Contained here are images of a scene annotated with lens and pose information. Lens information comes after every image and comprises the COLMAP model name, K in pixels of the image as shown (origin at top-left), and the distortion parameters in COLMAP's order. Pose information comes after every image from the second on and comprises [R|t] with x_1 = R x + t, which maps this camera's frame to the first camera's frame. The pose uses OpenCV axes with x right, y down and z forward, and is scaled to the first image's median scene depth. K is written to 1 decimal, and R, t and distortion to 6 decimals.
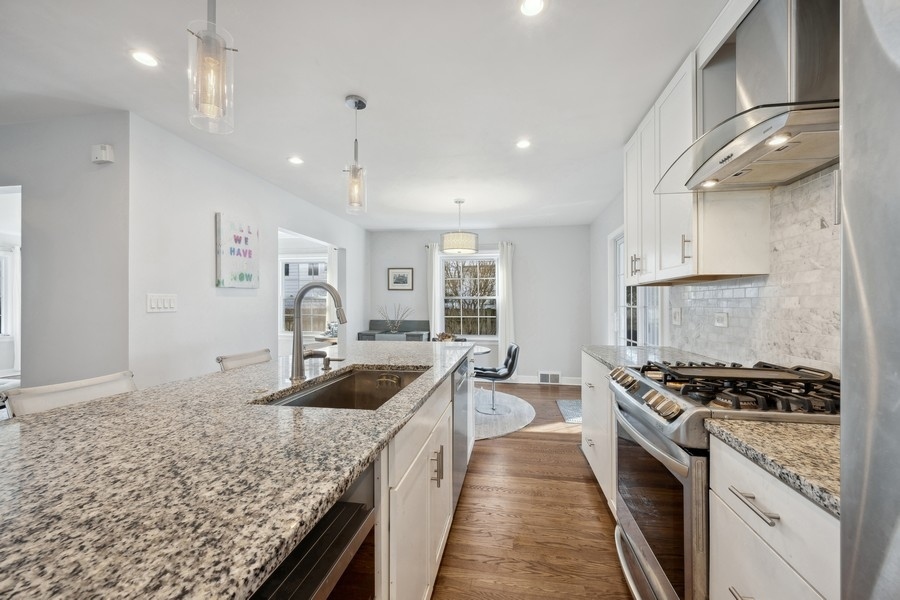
lens RADIAL K [[362.6, 0, 450.7], [0, 362.6, 304.9], [0, 0, 1]] dist [-0.001953, -0.000152]
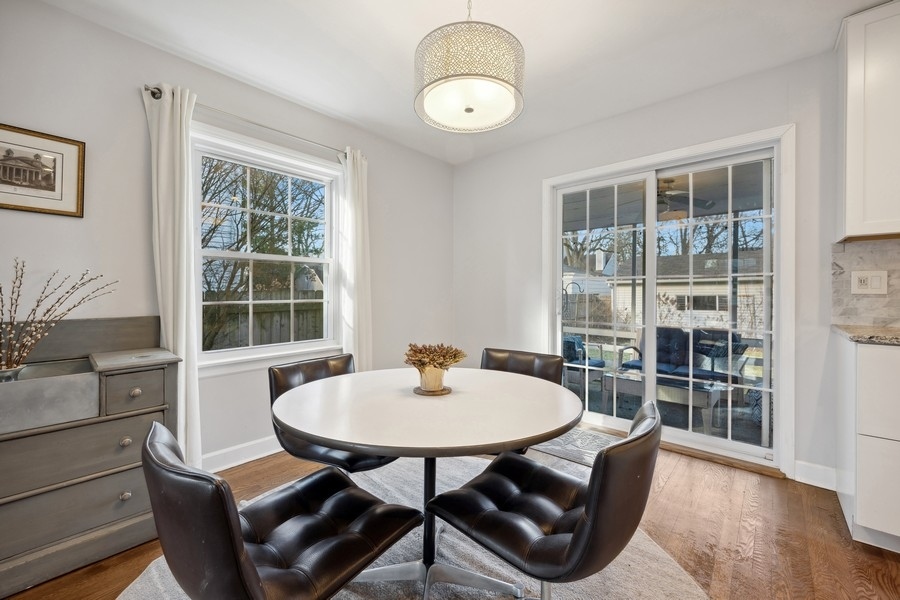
lens RADIAL K [[362.6, 0, 448.1], [0, 362.6, 293.7], [0, 0, 1]] dist [-0.001953, -0.000152]
pose [[0.534284, -0.003752, 0.845296, -0.196196], [-0.004609, 0.999962, 0.007351, 0.018934], [-0.845292, -0.007824, 0.534247, 0.586766]]
